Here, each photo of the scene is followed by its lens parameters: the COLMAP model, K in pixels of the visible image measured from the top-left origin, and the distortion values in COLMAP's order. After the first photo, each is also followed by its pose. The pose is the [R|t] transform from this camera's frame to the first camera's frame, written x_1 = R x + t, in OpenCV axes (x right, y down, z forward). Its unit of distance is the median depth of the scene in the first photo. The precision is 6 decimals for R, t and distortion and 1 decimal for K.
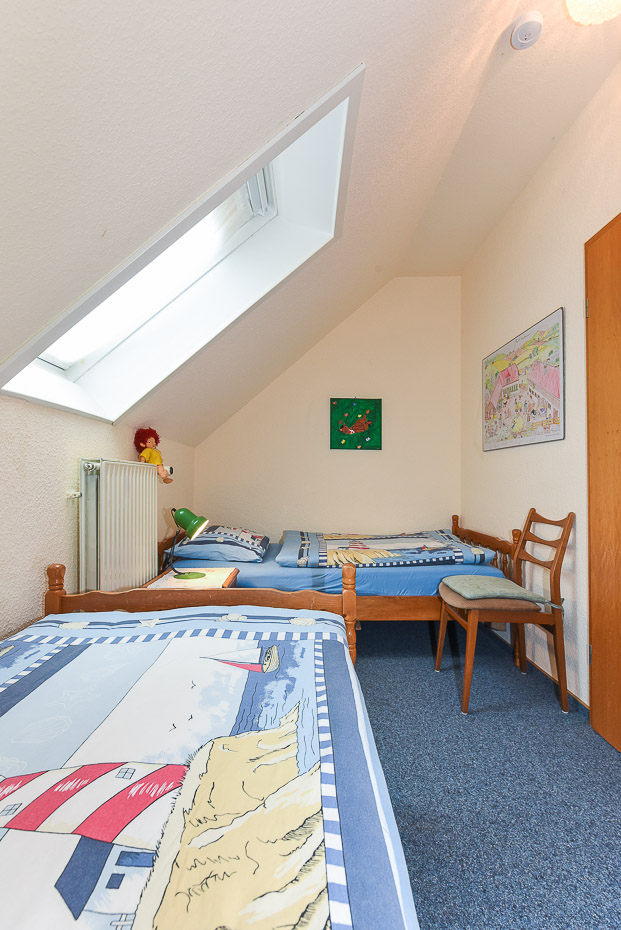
lens RADIAL K [[421.9, 0, 309.2], [0, 421.9, 471.2], [0, 0, 1]] dist [-0.001467, -0.001760]
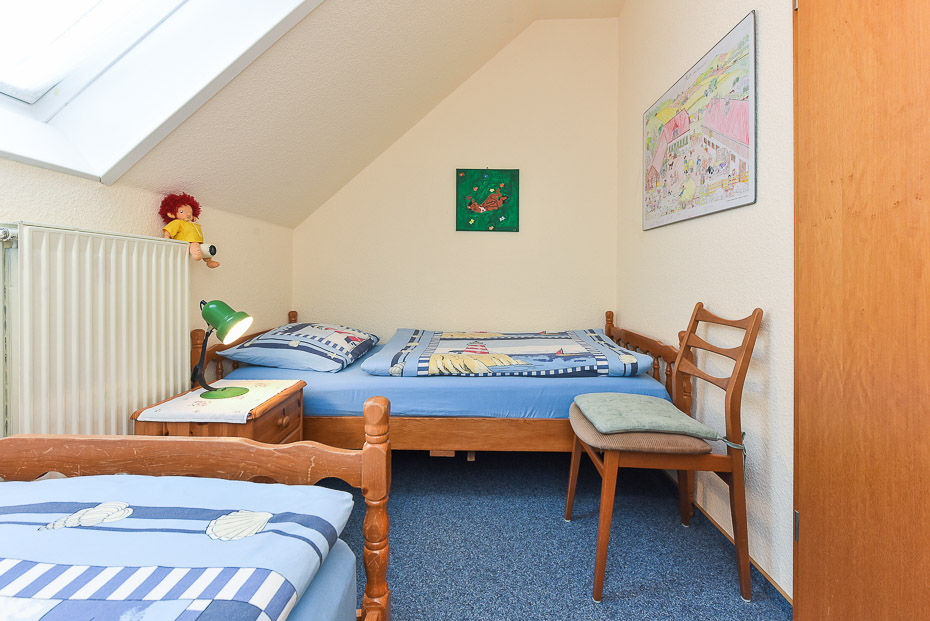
lens RADIAL K [[421.9, 0, 458.1], [0, 421.9, 273.8], [0, 0, 1]] dist [-0.001467, -0.001760]
pose [[0.999111, 0.000684, -0.042157, 0.137768], [0.000094, 0.999830, 0.018447, 0.026111], [0.042162, -0.018434, 0.998941, 0.268284]]
